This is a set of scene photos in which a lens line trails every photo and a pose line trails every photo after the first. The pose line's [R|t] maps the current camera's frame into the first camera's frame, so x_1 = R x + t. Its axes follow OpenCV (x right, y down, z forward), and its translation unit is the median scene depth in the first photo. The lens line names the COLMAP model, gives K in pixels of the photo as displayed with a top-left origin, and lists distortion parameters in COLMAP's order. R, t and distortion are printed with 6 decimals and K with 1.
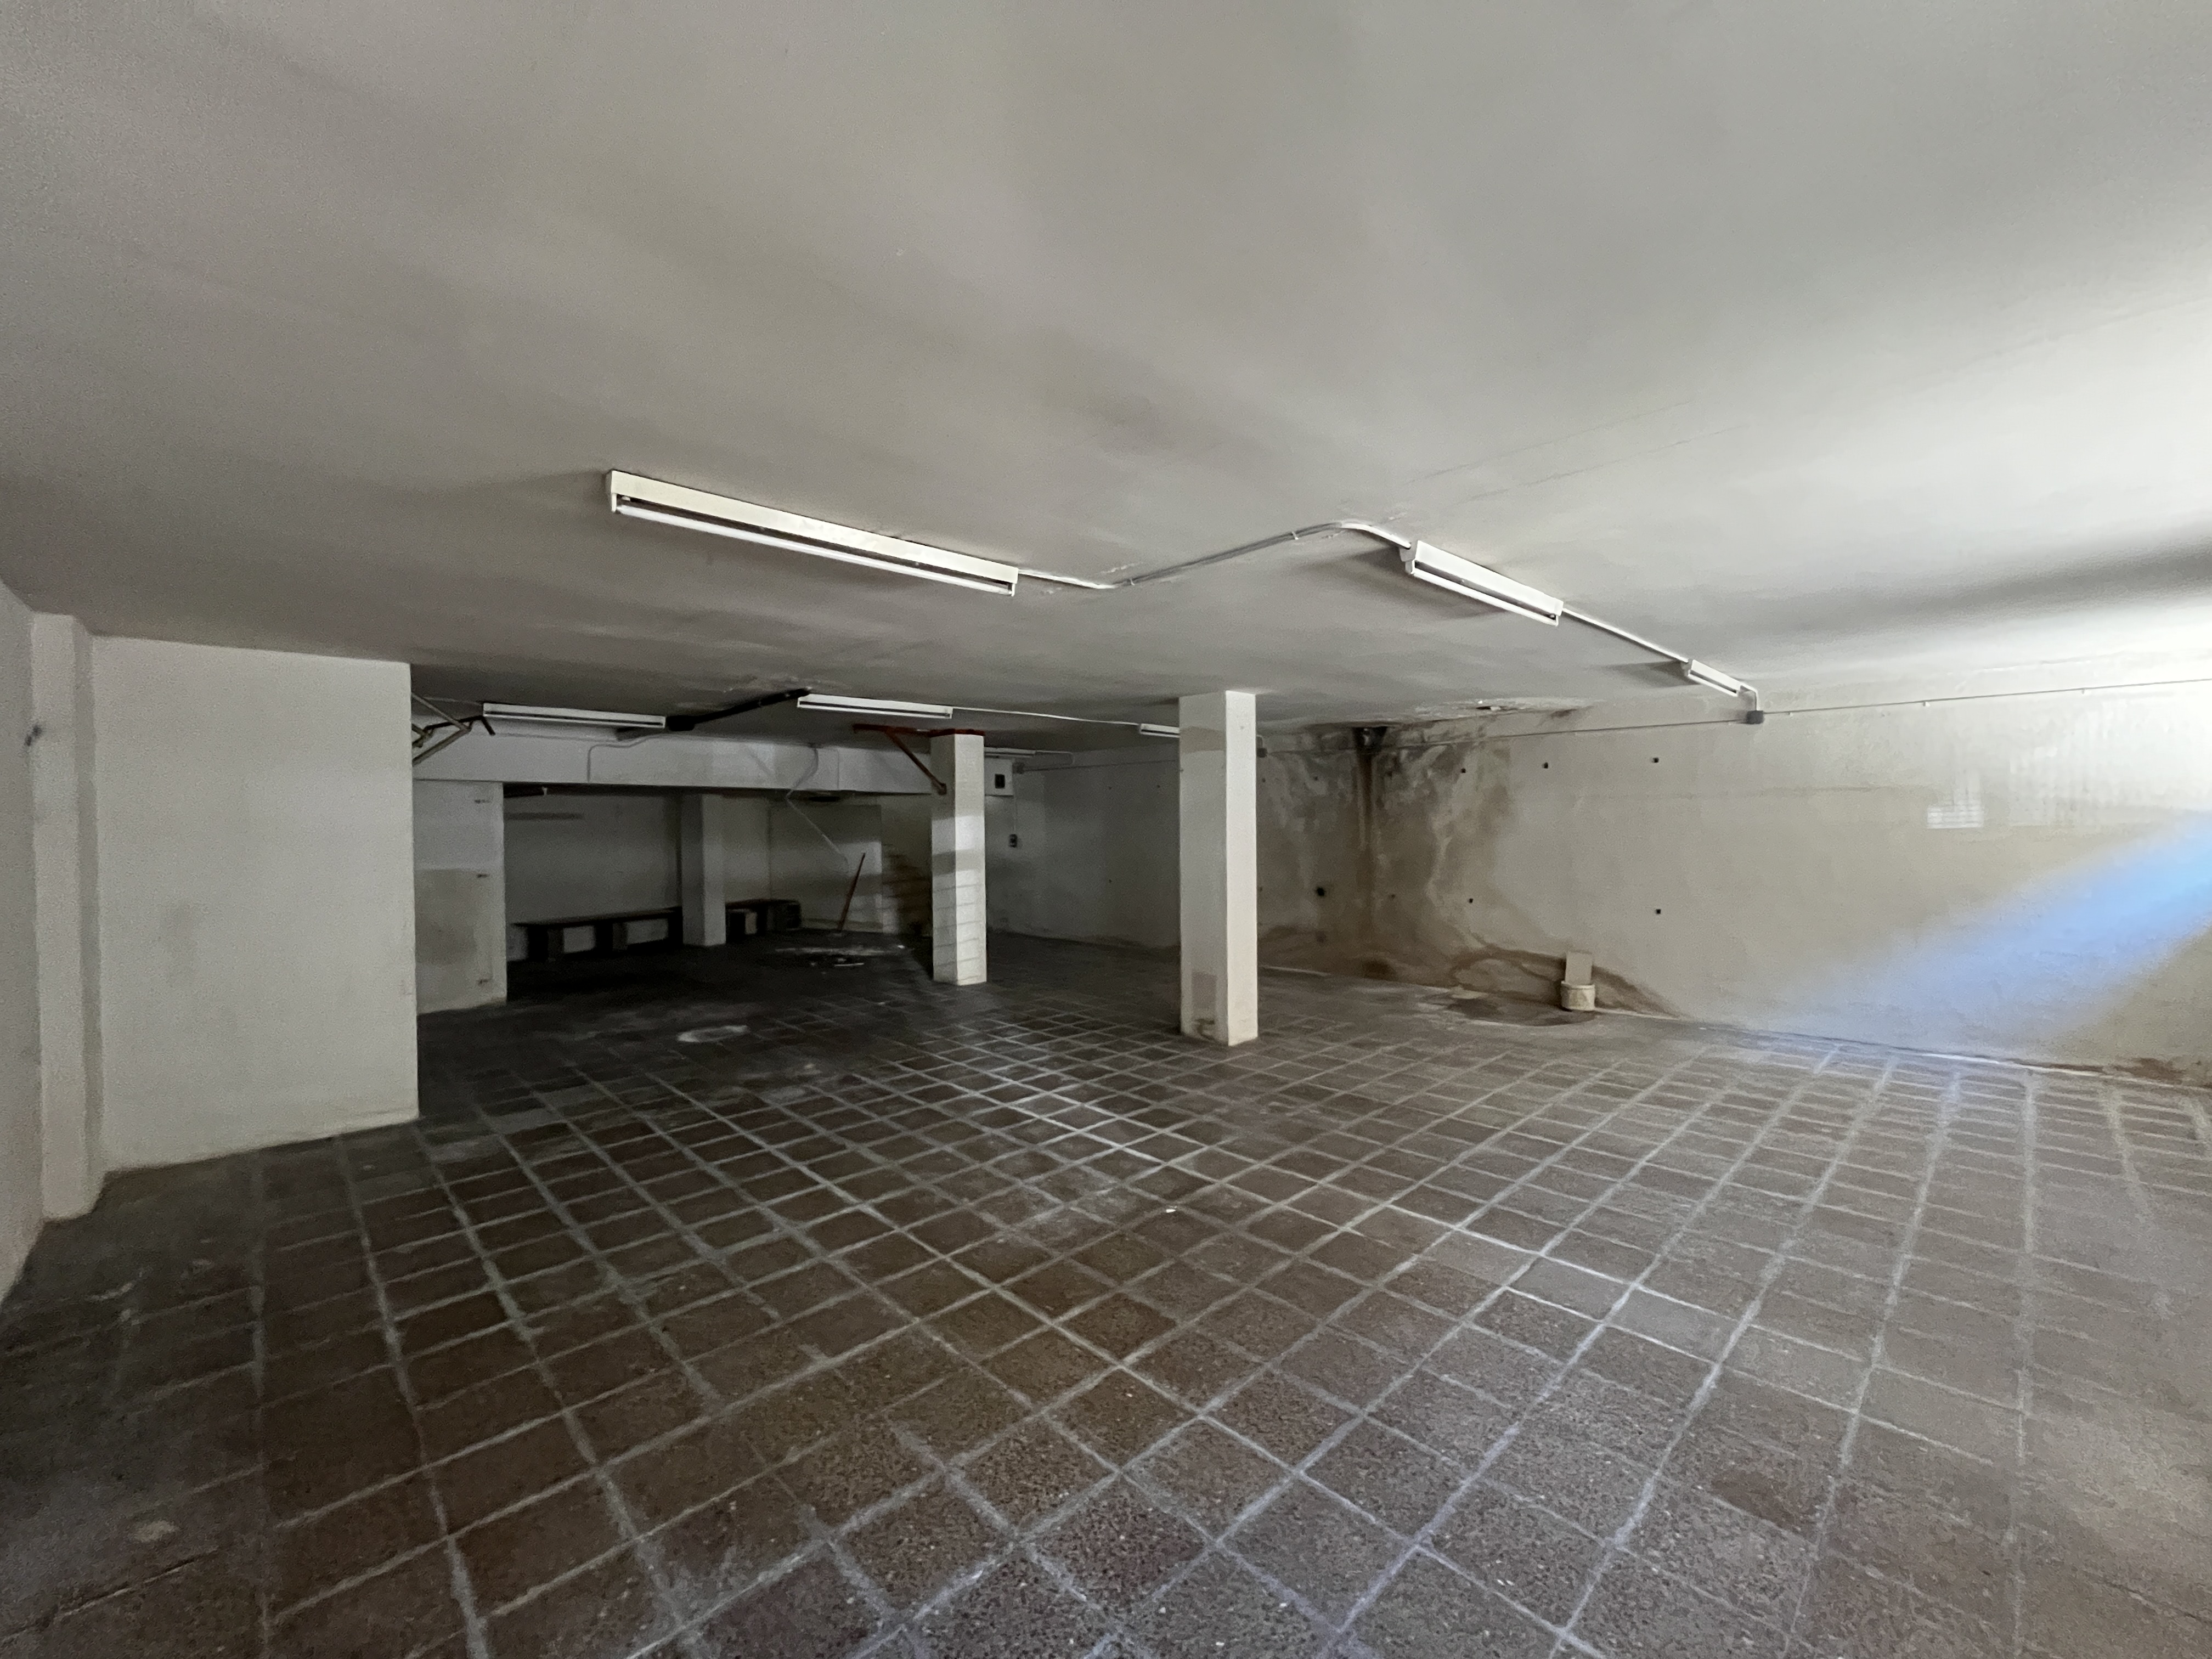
lens RADIAL K [[893.8, 0, 1103.8], [0, 893.8, 826.9], [0, 0, 1]] dist [-0.000245, -0.000436]
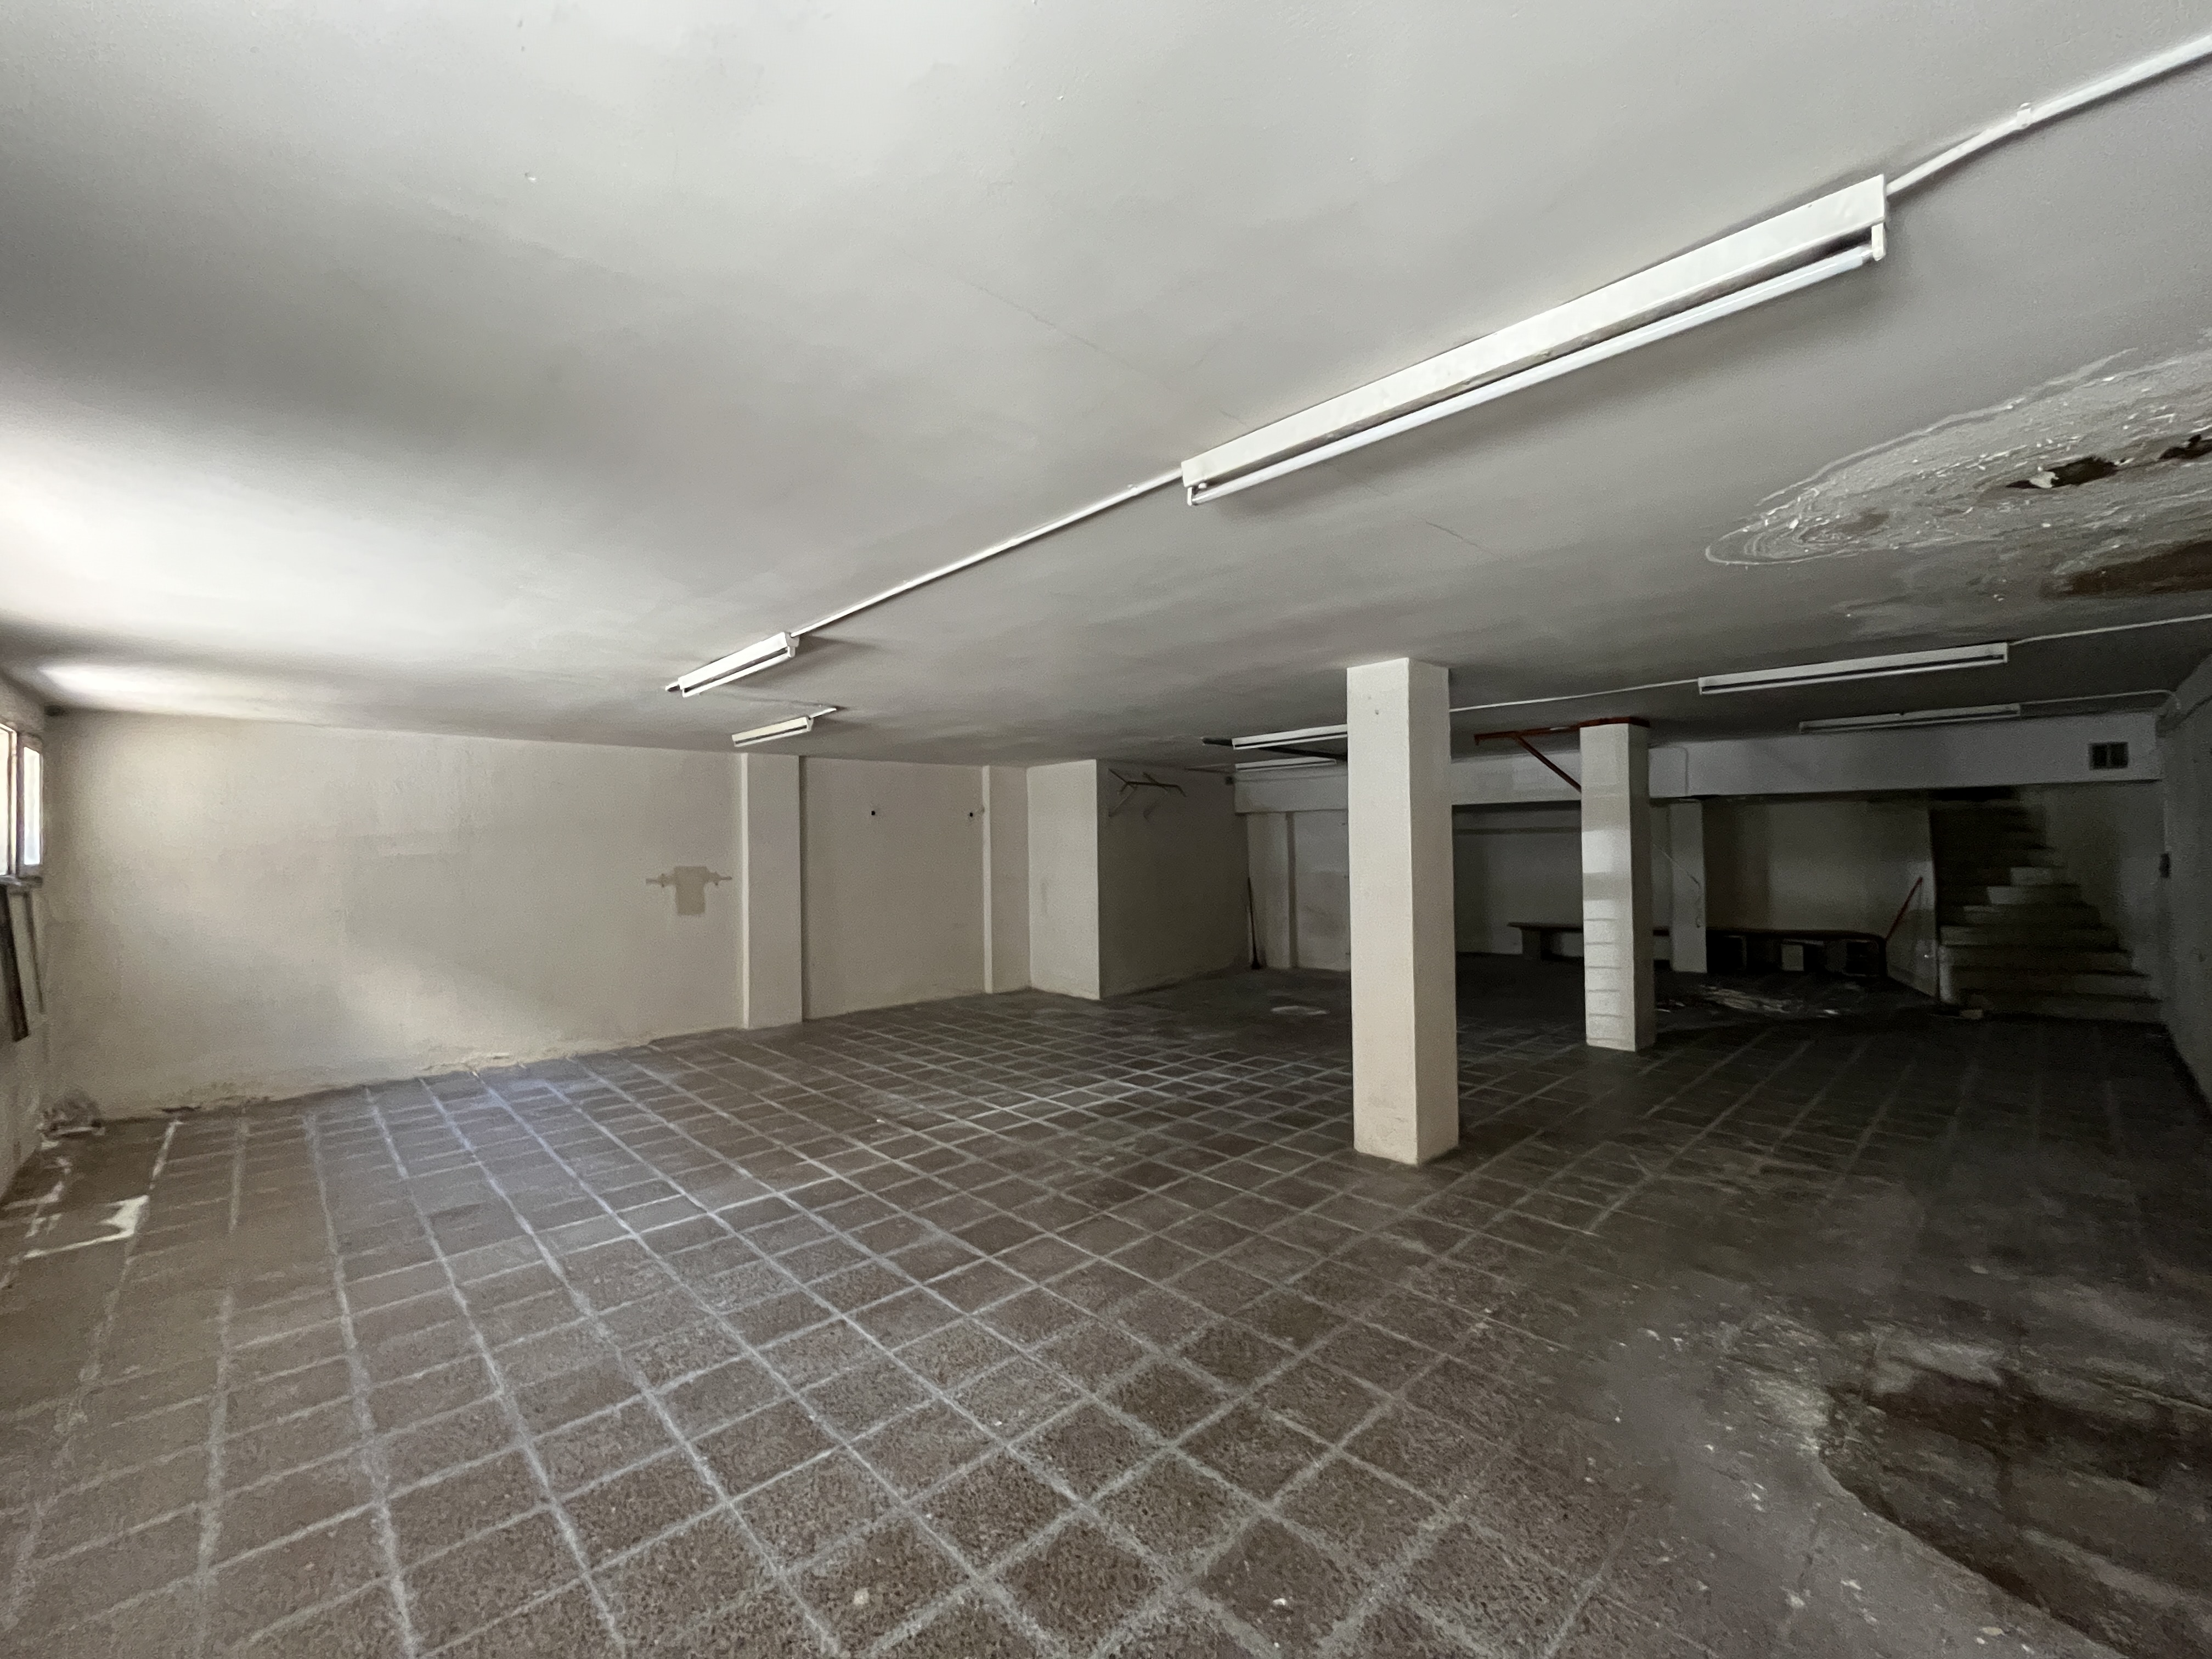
lens RADIAL K [[893.8, 0, 1103.0], [0, 893.8, 838.3], [0, 0, 1]] dist [-0.000245, -0.000436]
pose [[-0.007317, 0.001644, -0.999972, 1.201130], [0.008277, 0.999964, 0.001583, -0.019234], [0.999939, -0.008265, -0.007330, 1.094918]]
